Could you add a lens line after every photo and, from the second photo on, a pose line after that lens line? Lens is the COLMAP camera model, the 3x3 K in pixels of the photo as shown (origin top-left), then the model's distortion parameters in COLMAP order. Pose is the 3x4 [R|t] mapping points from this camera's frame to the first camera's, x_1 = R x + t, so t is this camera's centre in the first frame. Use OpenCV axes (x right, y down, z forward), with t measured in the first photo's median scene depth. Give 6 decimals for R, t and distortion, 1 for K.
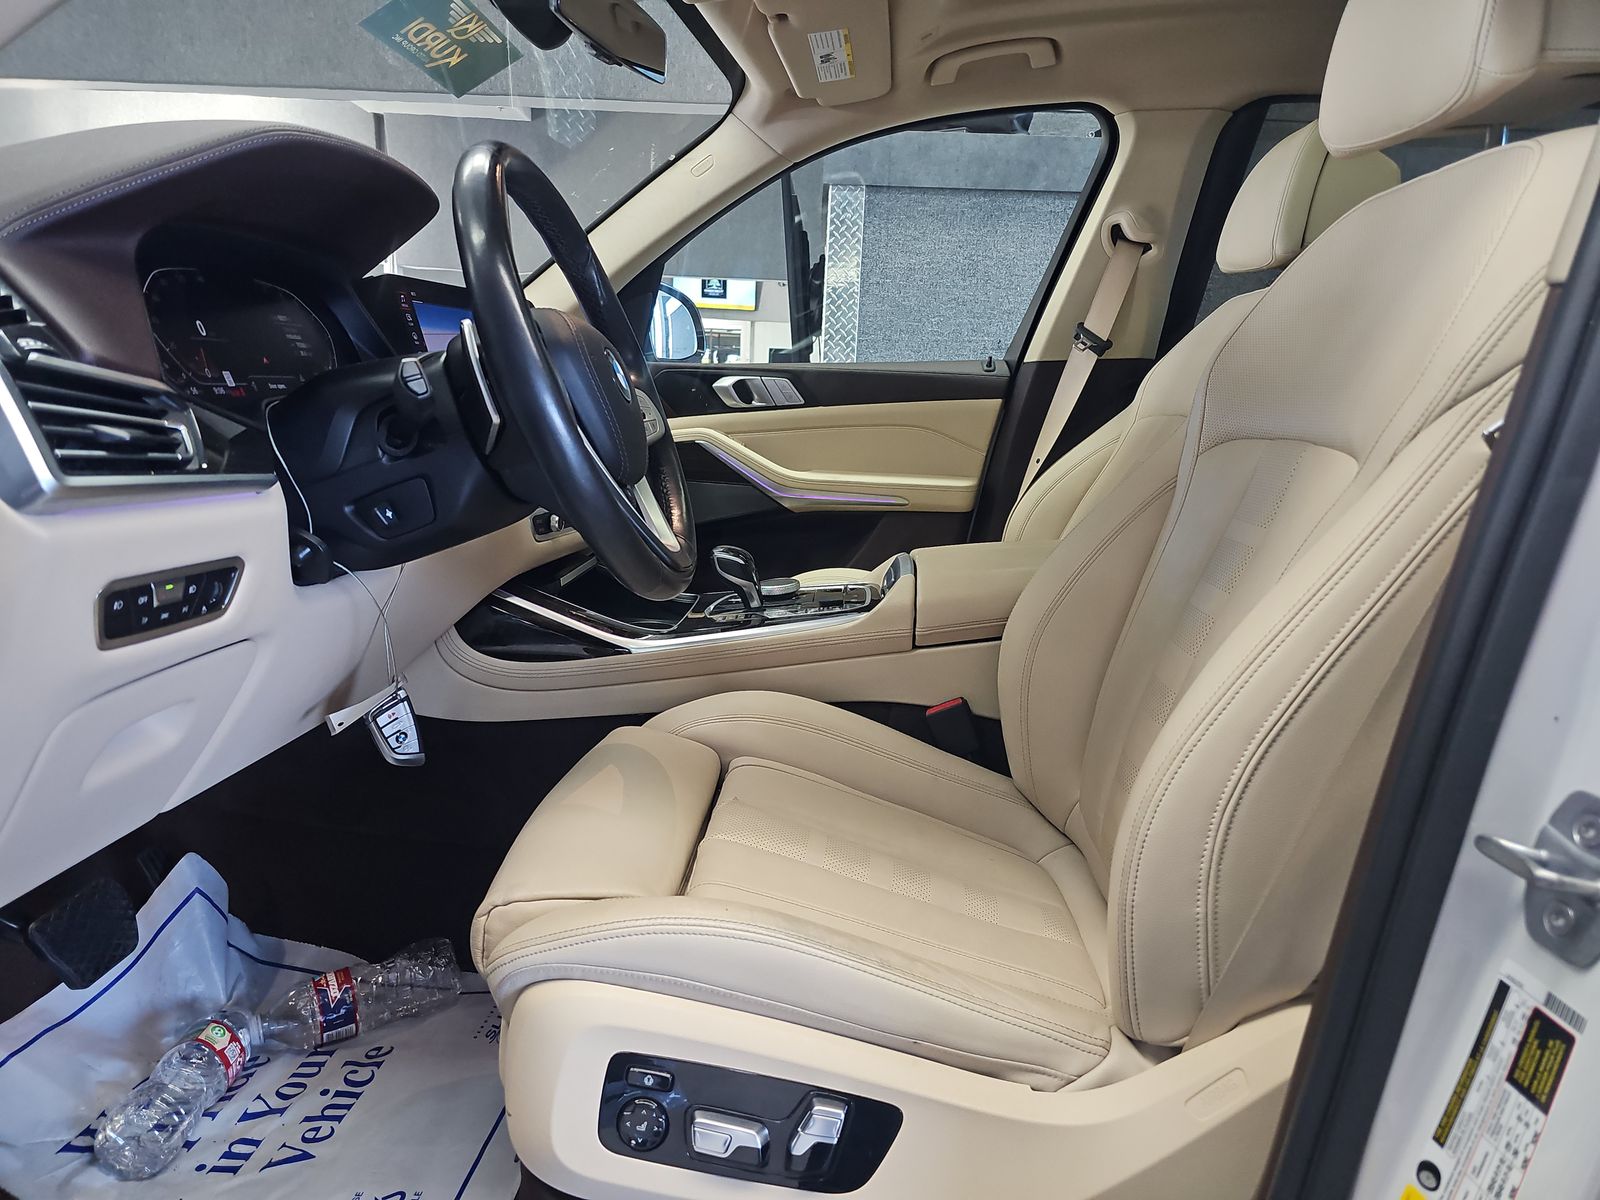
lens RADIAL K [[1056.0, 0, 800.0], [0, 1056.0, 600.0], [0, 0, 1]] dist [0.035178, -0.044974]
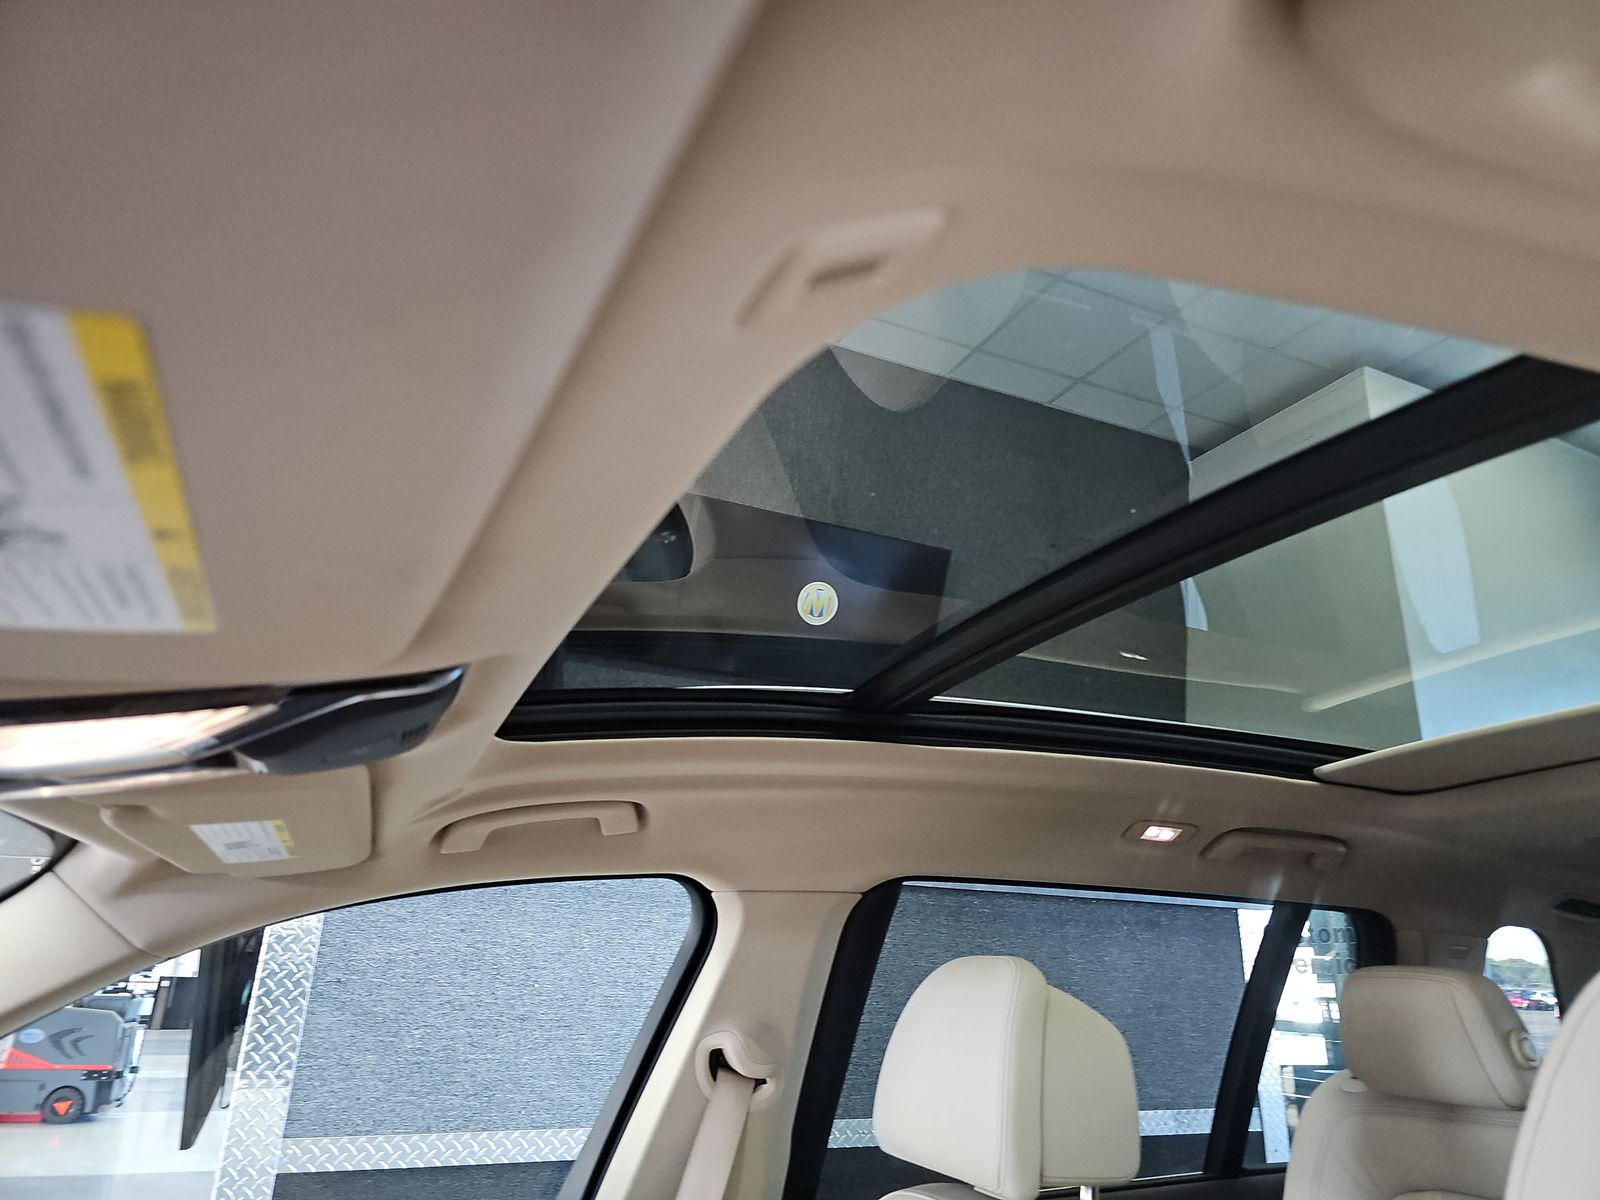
lens RADIAL K [[1056.0, 0, 800.0], [0, 1056.0, 600.0], [0, 0, 1]] dist [0.035178, -0.044974]
pose [[0.897640, 0.139993, 0.417904, 0.031038], [0.081553, 0.879077, -0.469652, -0.286945], [-0.433118, 0.455660, 0.777678, 0.342987]]
